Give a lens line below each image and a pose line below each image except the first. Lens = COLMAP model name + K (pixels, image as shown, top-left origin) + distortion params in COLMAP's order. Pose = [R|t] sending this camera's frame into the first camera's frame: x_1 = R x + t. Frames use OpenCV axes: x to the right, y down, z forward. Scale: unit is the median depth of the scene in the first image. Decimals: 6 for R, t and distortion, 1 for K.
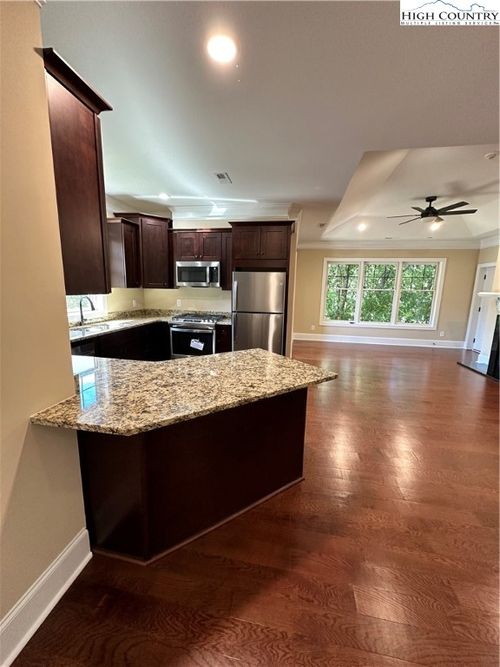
lens RADIAL K [[264.7, 0, 249.7], [0, 264.7, 334.8], [0, 0, 1]] dist [-0.002449, 0.000232]
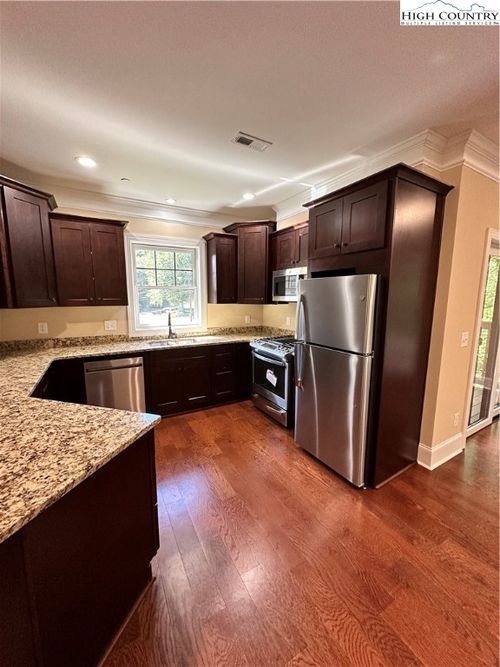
lens RADIAL K [[264.7, 0, 250.1], [0, 264.7, 334.1], [0, 0, 1]] dist [-0.002449, 0.000232]
pose [[0.633576, 0.088659, -0.768584, 0.370064], [-0.122526, 0.992374, 0.013470, -0.098367], [0.763917, 0.085637, 0.639607, 0.500579]]
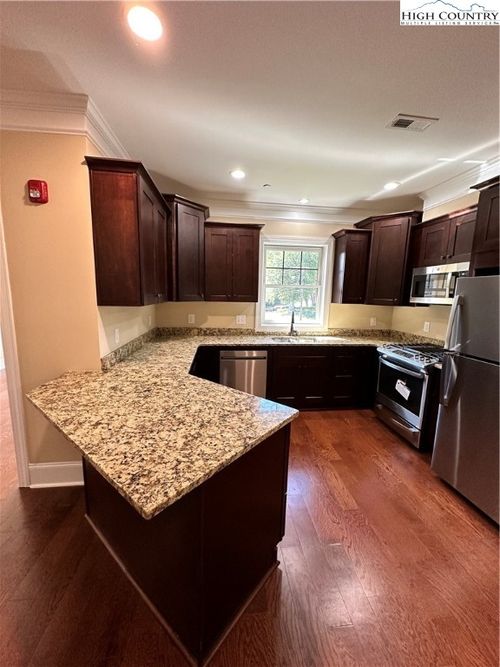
lens RADIAL K [[264.7, 0, 251.0], [0, 264.7, 334.3], [0, 0, 1]] dist [-0.002449, 0.000232]
pose [[0.279252, 0.129467, -0.951450, 0.345947], [-0.185208, 0.979524, 0.078929, -0.089381], [0.942187, 0.154175, 0.297513, 0.457379]]
